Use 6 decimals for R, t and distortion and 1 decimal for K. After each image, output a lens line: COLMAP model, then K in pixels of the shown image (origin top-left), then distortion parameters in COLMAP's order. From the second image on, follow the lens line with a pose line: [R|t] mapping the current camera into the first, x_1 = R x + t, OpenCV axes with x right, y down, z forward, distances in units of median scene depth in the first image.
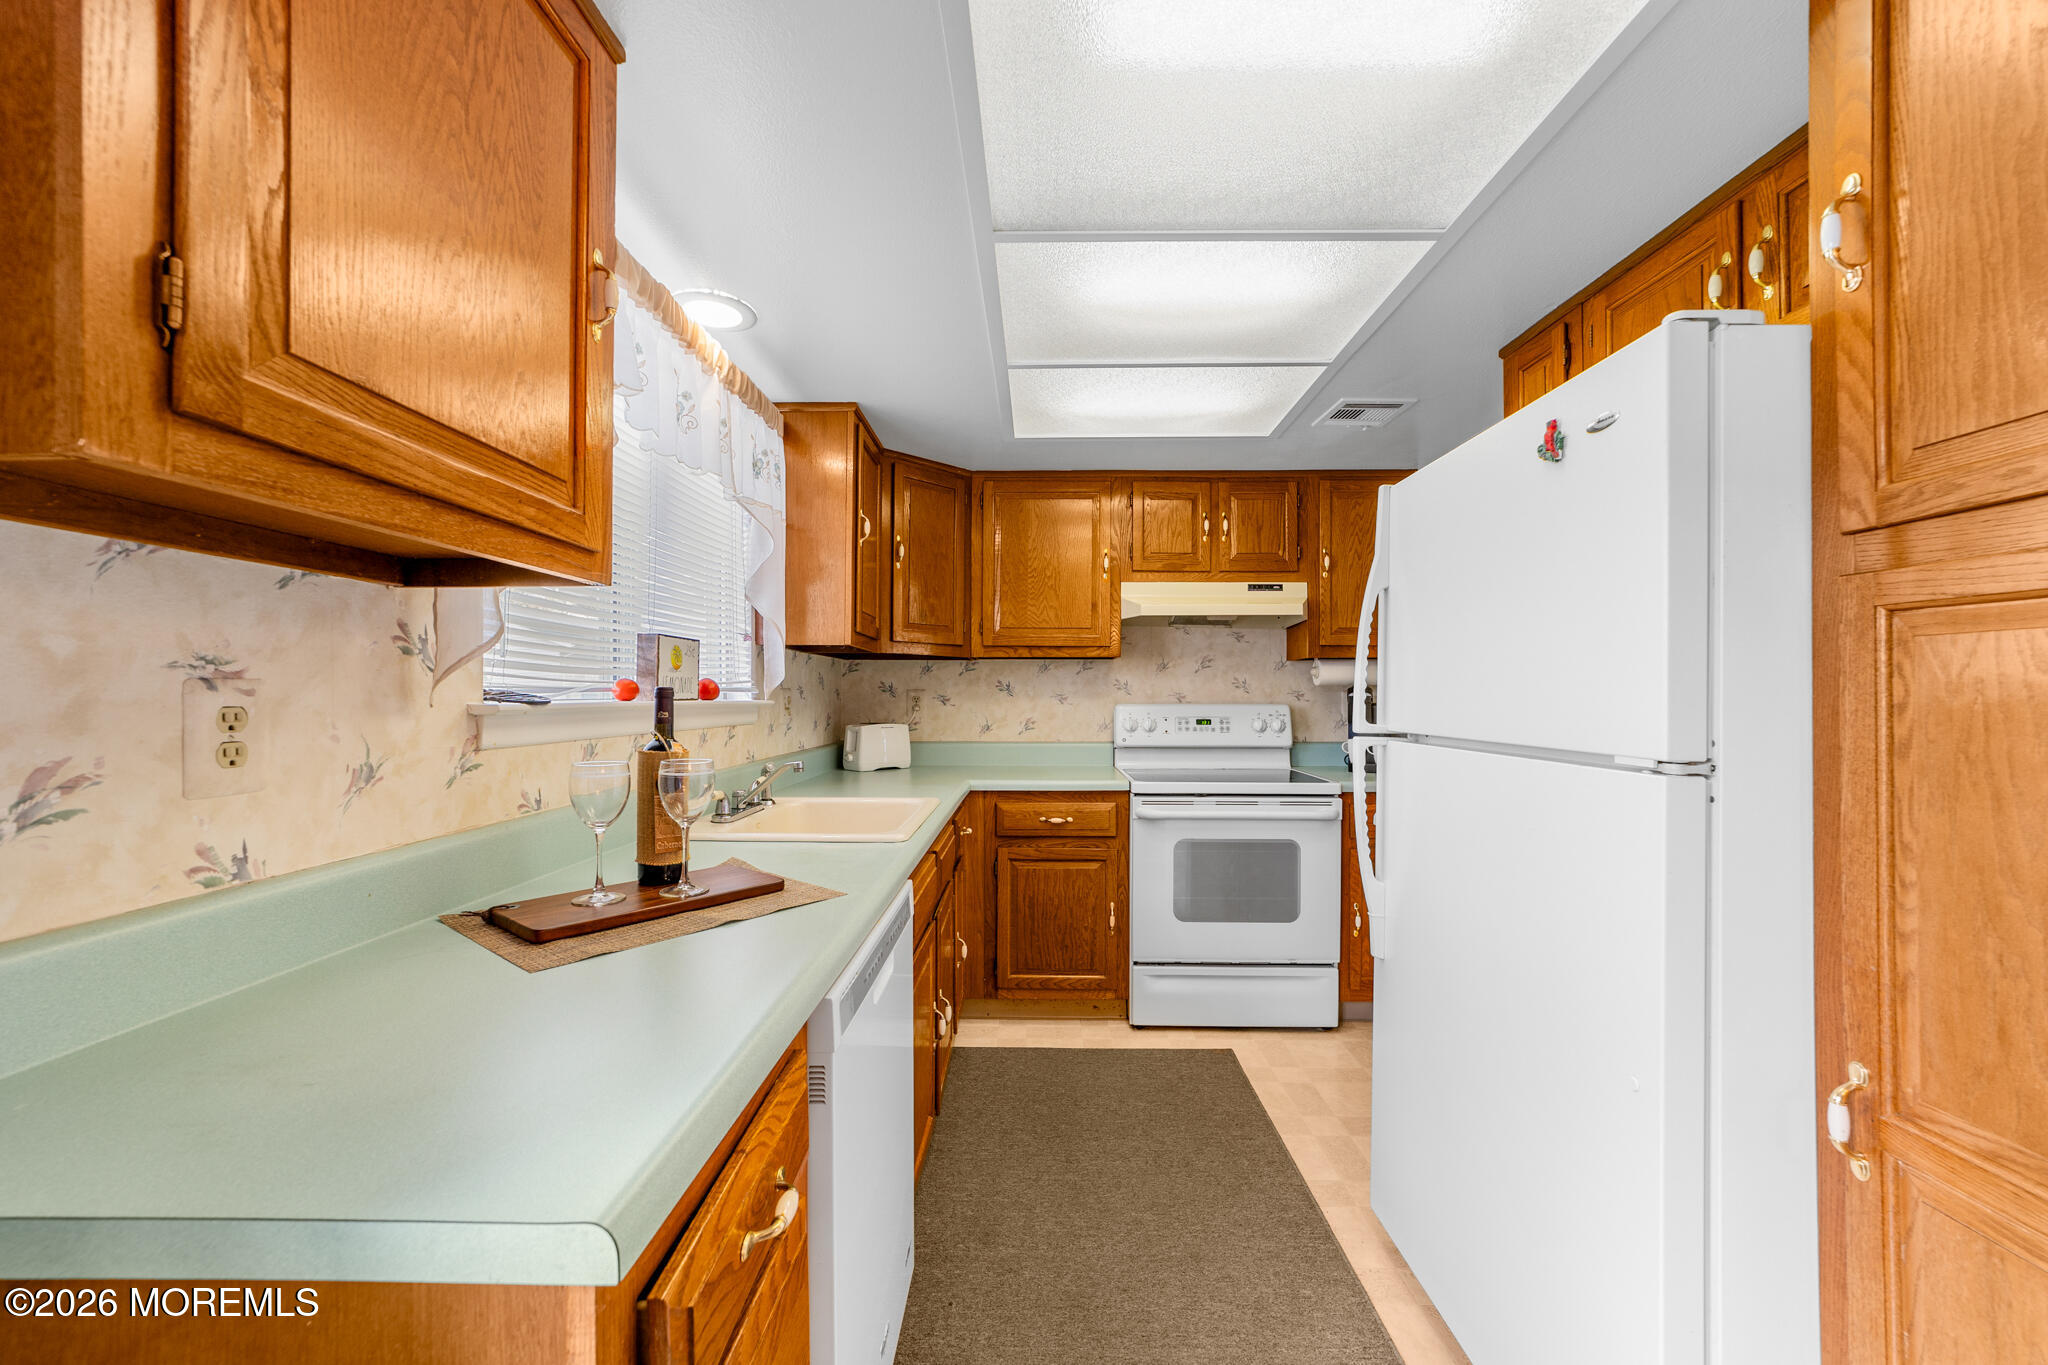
lens RADIAL K [[792.0, 0, 1036.7], [0, 792.0, 690.7], [0, 0, 1]] dist [-0.011276, 0.004650]
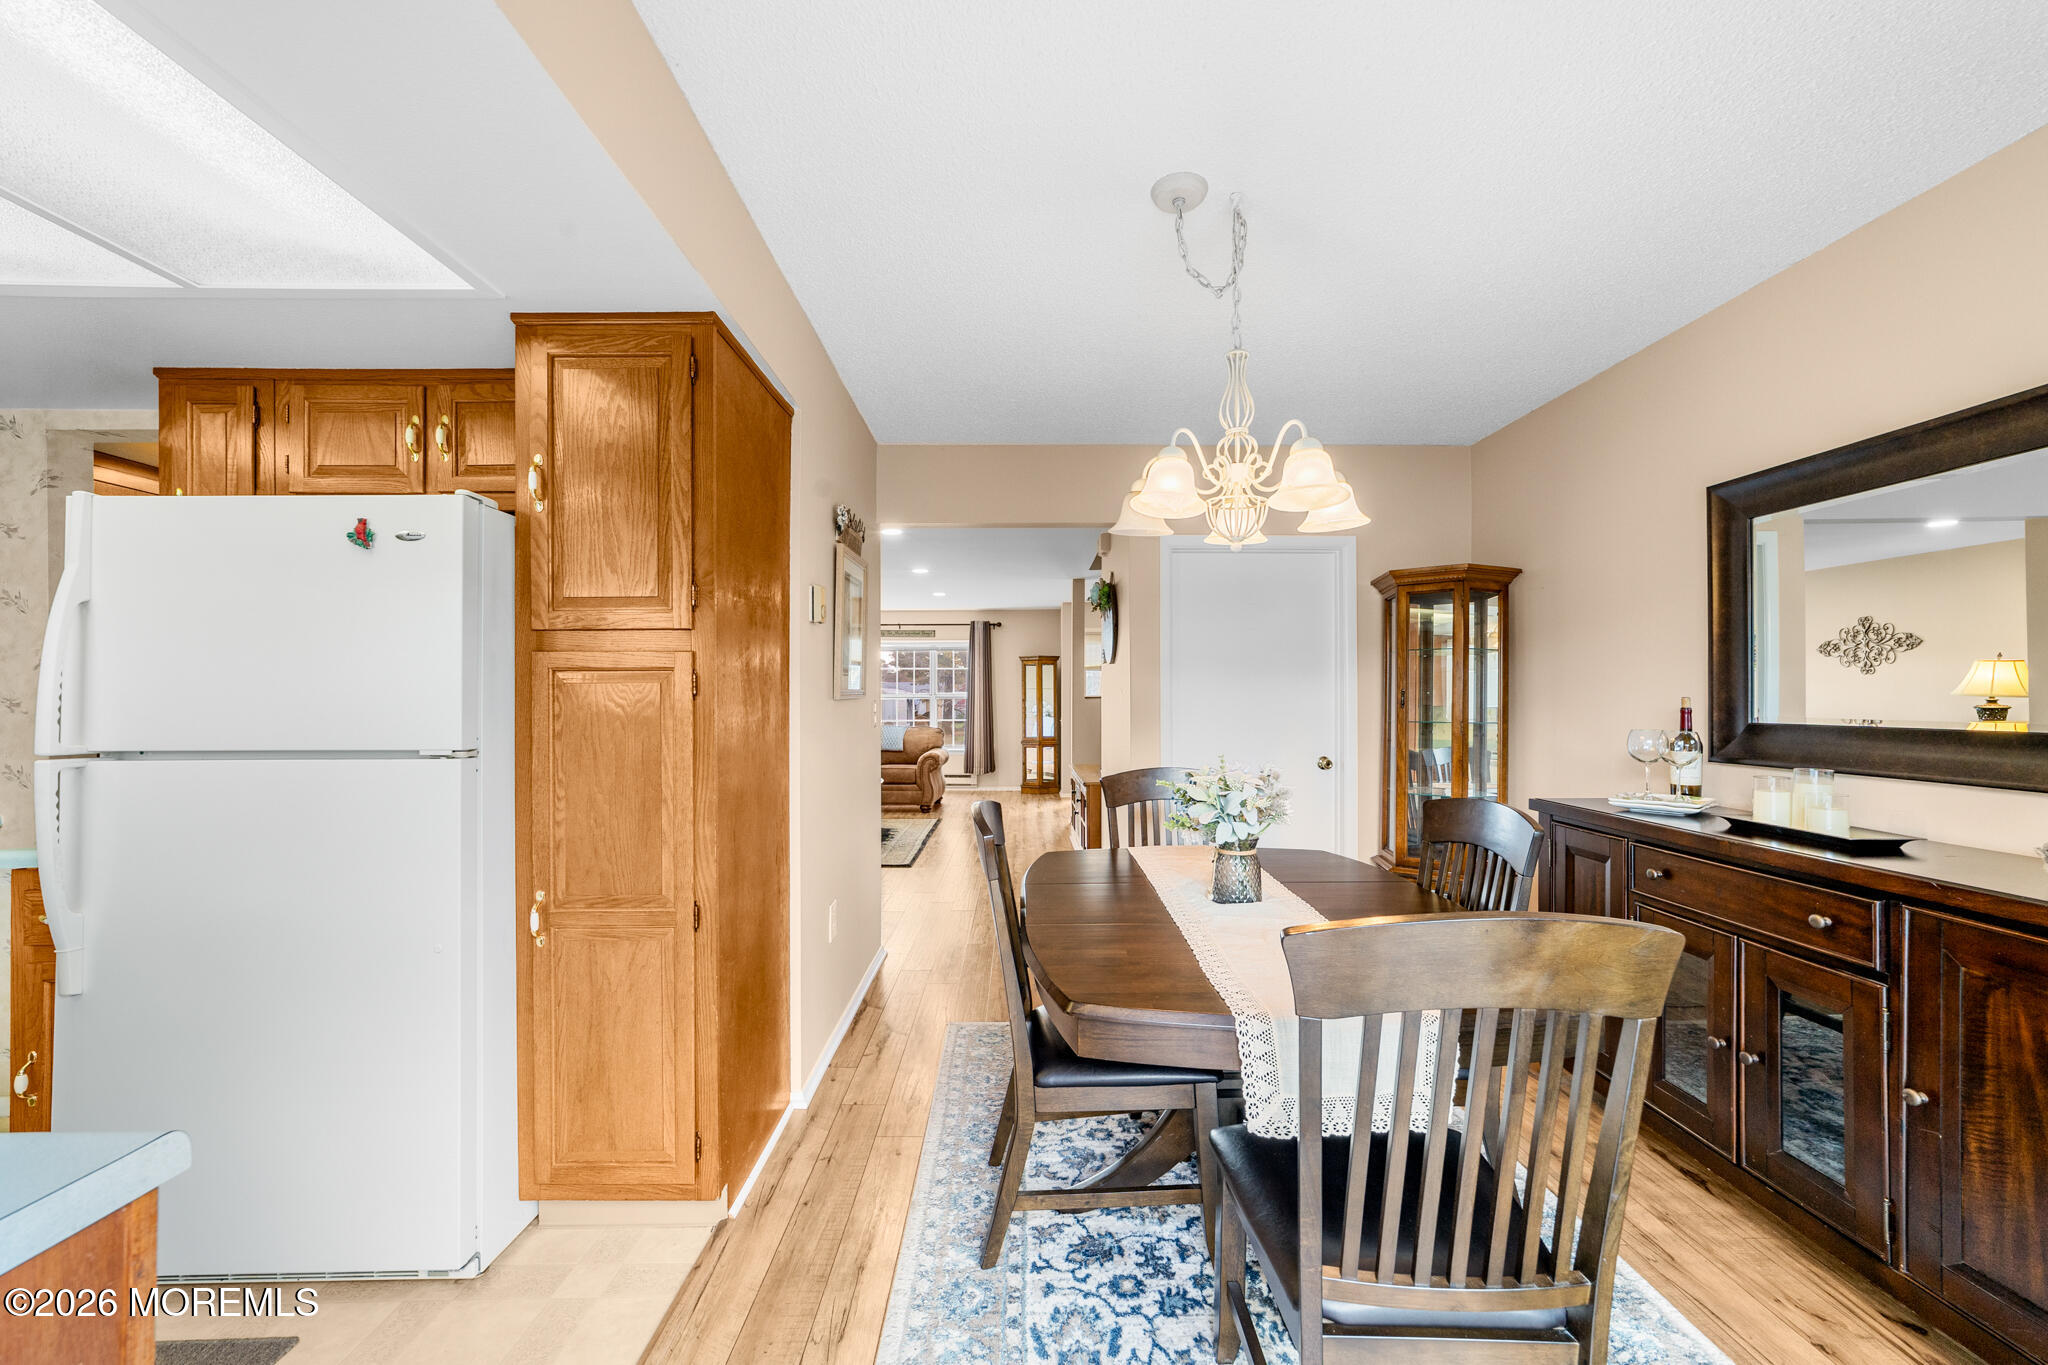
lens RADIAL K [[803.7, 0, 1016.5], [0, 803.7, 702.2], [0, 0, 1]] dist [0.002406, 0.000730]
pose [[-0.009921, -0.005017, 0.999938, -1.052420], [-0.004434, 0.999978, 0.004973, -0.032017], [-0.999941, -0.004385, -0.009943, -0.214460]]
